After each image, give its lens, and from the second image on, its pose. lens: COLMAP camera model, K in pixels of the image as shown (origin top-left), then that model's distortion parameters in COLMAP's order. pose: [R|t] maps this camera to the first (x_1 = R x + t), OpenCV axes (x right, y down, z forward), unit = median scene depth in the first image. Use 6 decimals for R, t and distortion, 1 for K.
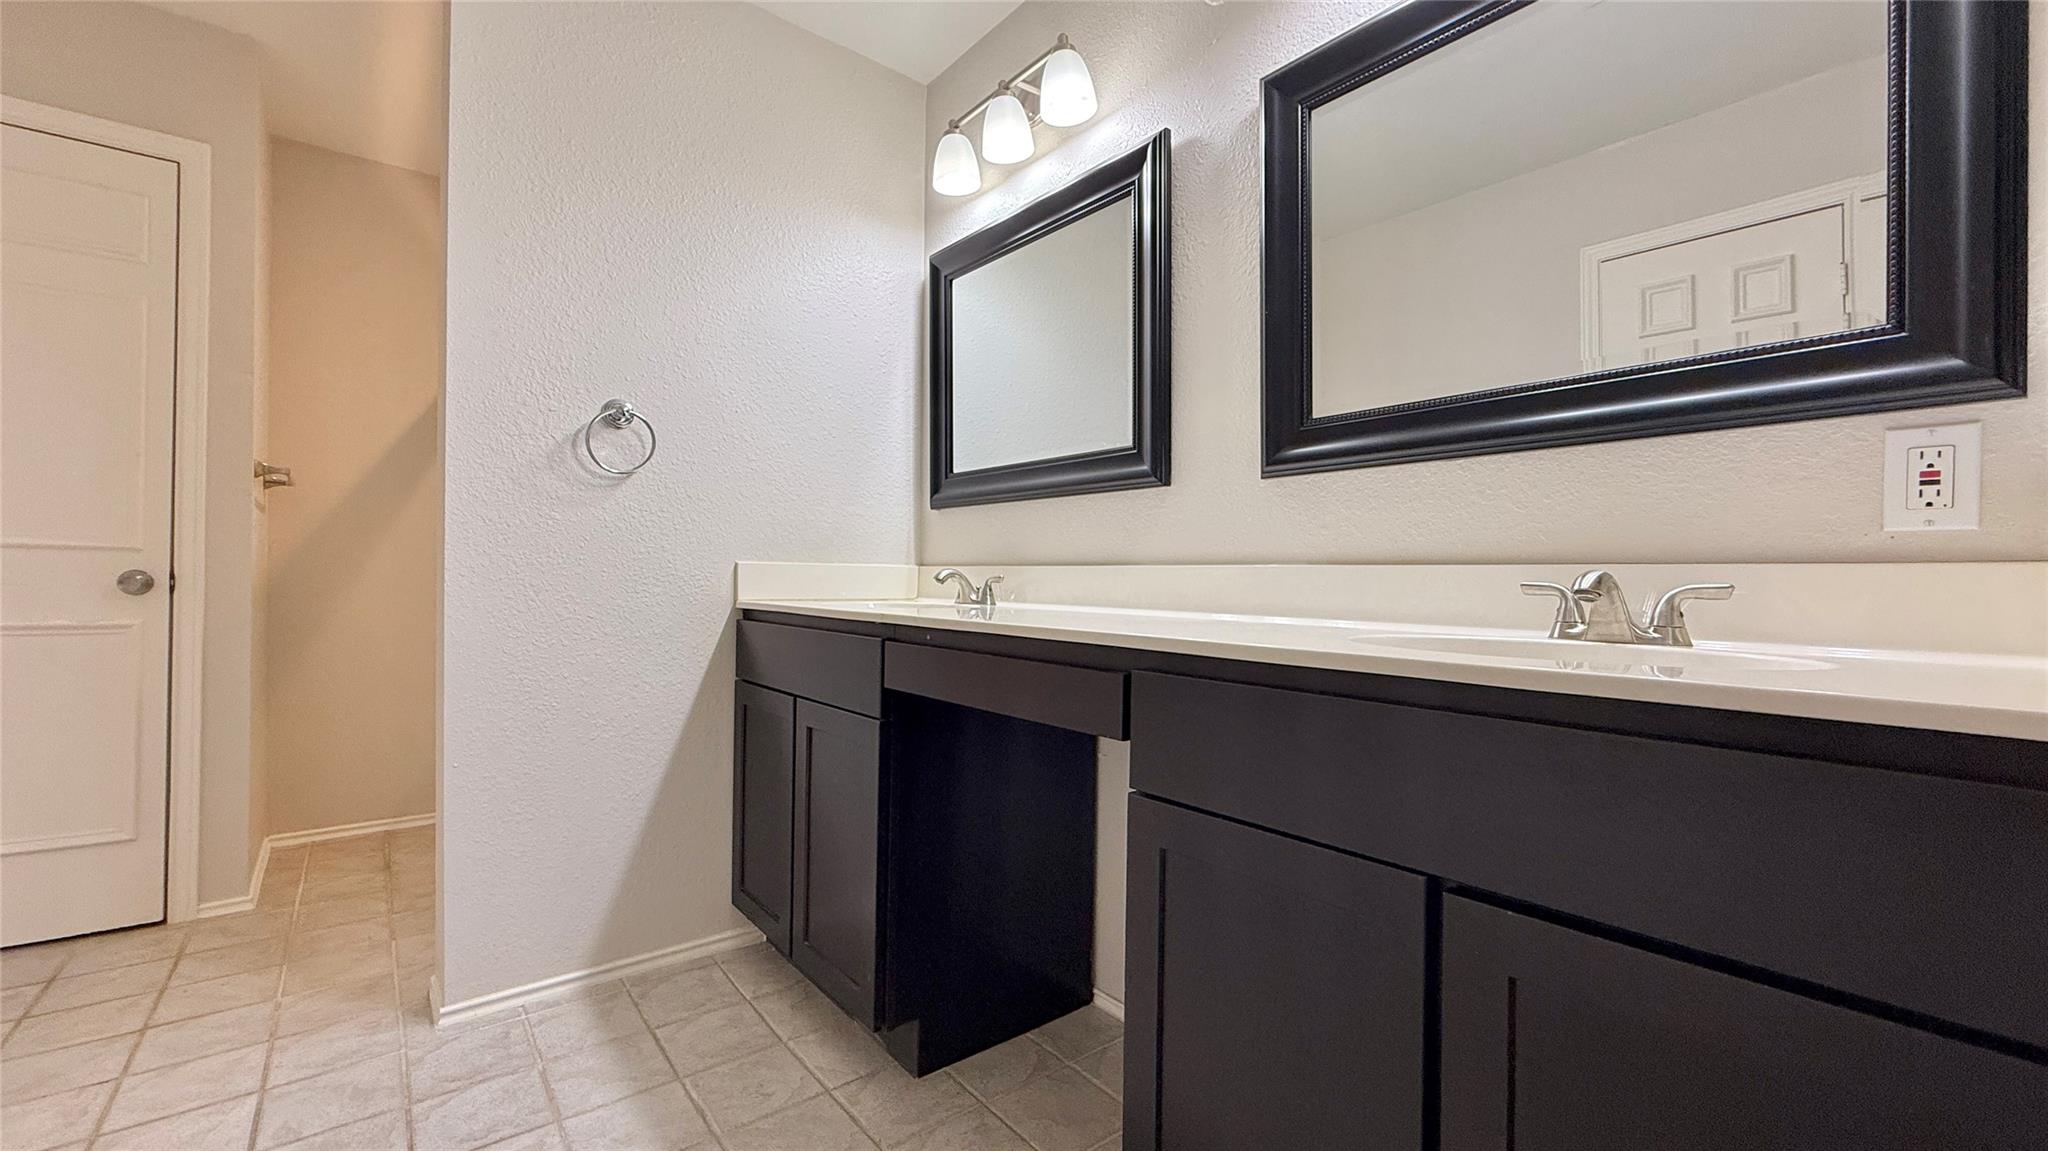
lens RADIAL K [[809.7, 0, 1022.1], [0, 809.7, 576.0], [0, 0, 1]] dist [0.000976, 0.000058]
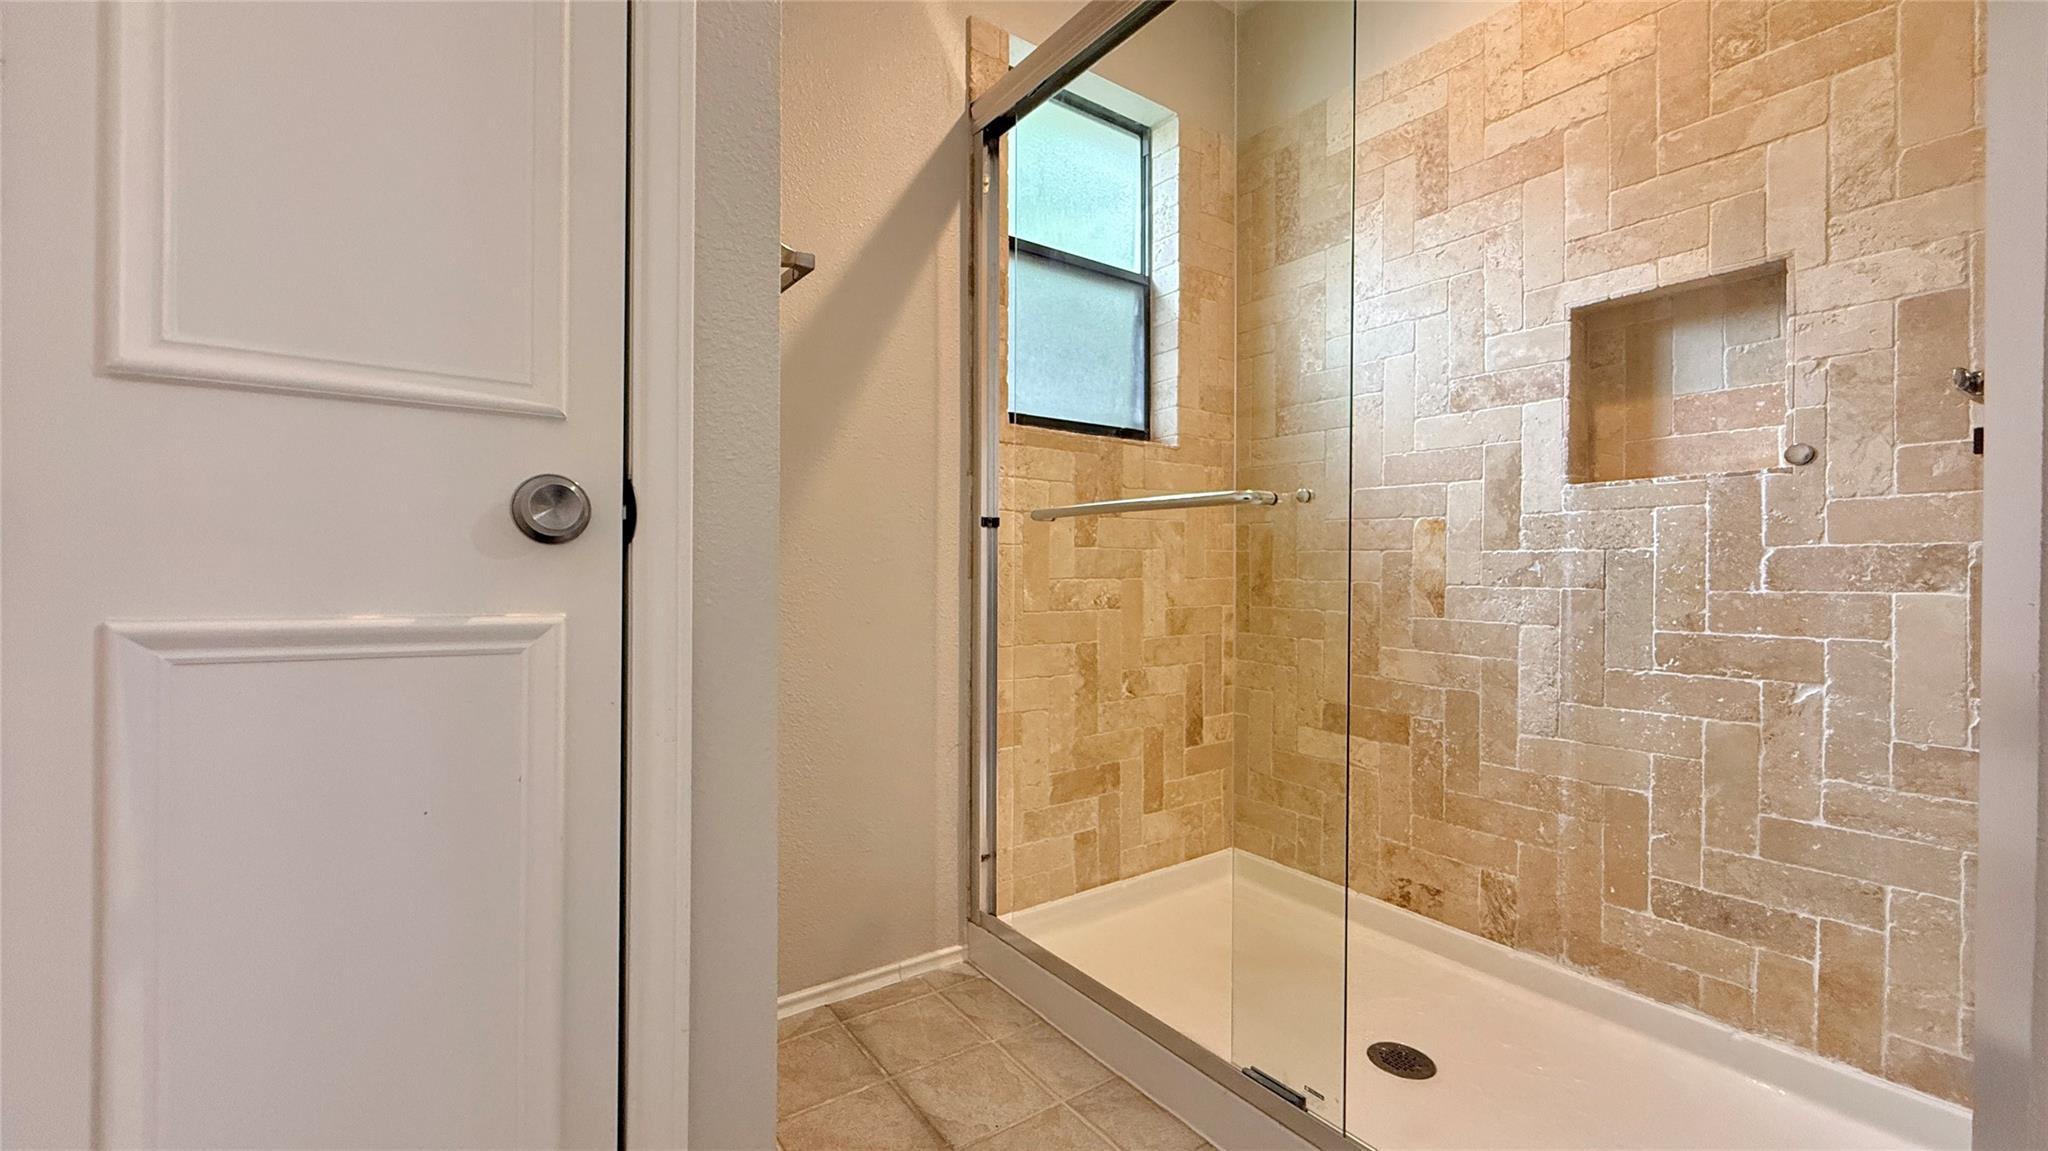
lens RADIAL K [[809.7, 0, 1023.8], [0, 809.7, 574.2], [0, 0, 1]] dist [0.000976, 0.000058]
pose [[0.998611, -0.002610, -0.052623, -0.851447], [0.002992, 0.999970, 0.007175, 0.033852], [0.052602, -0.007322, 0.998589, 0.642429]]
